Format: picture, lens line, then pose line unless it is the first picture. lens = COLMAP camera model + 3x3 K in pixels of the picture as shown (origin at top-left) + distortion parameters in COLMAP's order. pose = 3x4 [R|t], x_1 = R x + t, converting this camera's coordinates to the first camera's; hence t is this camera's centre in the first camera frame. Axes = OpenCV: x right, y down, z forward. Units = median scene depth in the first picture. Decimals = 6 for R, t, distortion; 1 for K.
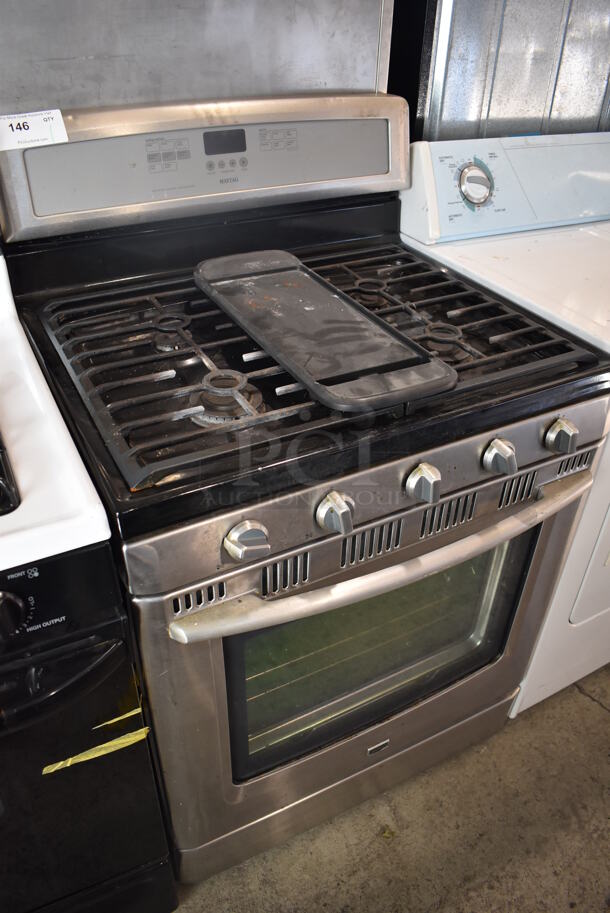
lens RADIAL K [[710.5, 0, 305.4], [0, 710.5, 457.4], [0, 0, 1]] dist [-0.093079, 0.003496]
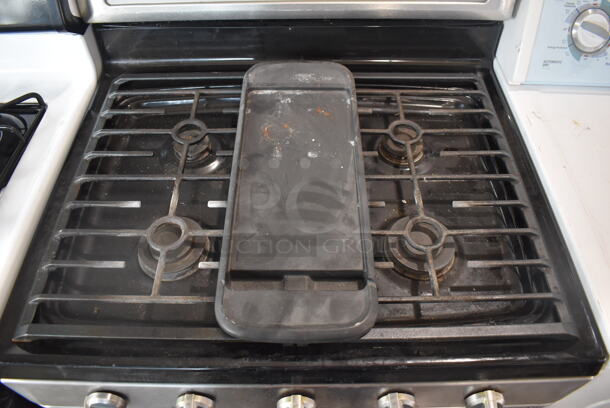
lens RADIAL K [[474.7, 0, 303.7], [0, 474.7, 204.6], [0, 0, 1]] dist [-0.093079, 0.003496]
pose [[0.879104, 0.354672, -0.318409, 0.215292], [-0.252414, 0.913104, 0.320200, -0.331007], [0.404307, -0.201117, 0.892238, 0.358144]]
